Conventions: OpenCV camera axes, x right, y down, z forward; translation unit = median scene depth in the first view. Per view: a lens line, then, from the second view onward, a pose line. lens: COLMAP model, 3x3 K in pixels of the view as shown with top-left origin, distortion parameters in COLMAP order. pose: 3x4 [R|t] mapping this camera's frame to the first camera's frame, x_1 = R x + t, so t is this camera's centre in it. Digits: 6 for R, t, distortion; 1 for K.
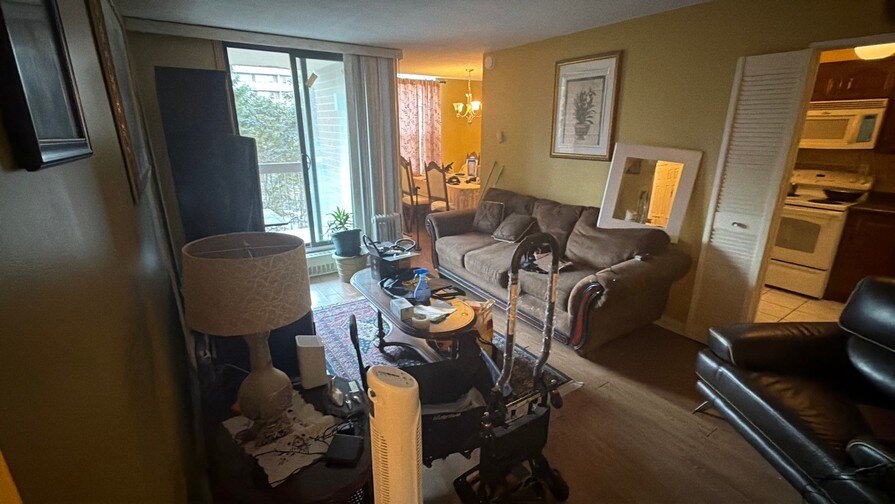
lens RADIAL K [[399.2, 0, 445.8], [0, 399.2, 250.8], [0, 0, 1]] dist [0.000591, 0.000004]
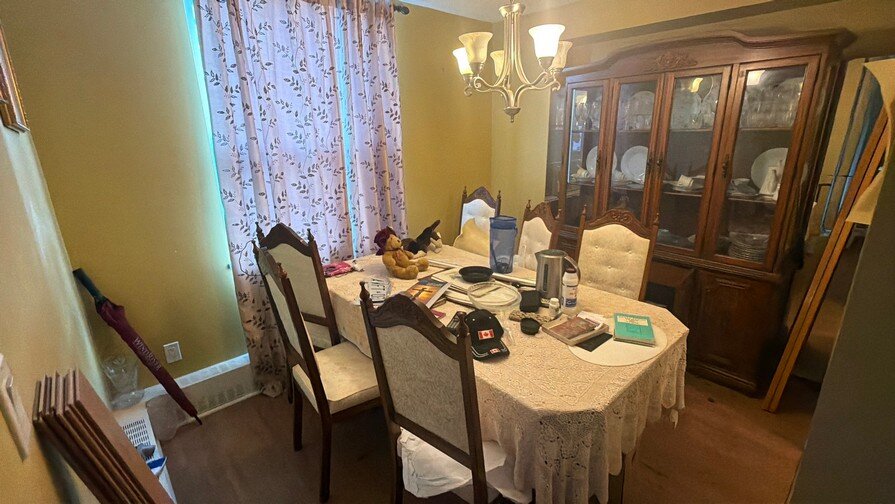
lens RADIAL K [[399.2, 0, 450.8], [0, 399.2, 251.7], [0, 0, 1]] dist [0.000591, 0.000004]
pose [[0.987276, -0.055928, 0.148857, -0.029409], [0.057929, 0.998279, -0.009137, -0.191107], [-0.148089, 0.017644, 0.988817, 0.632800]]
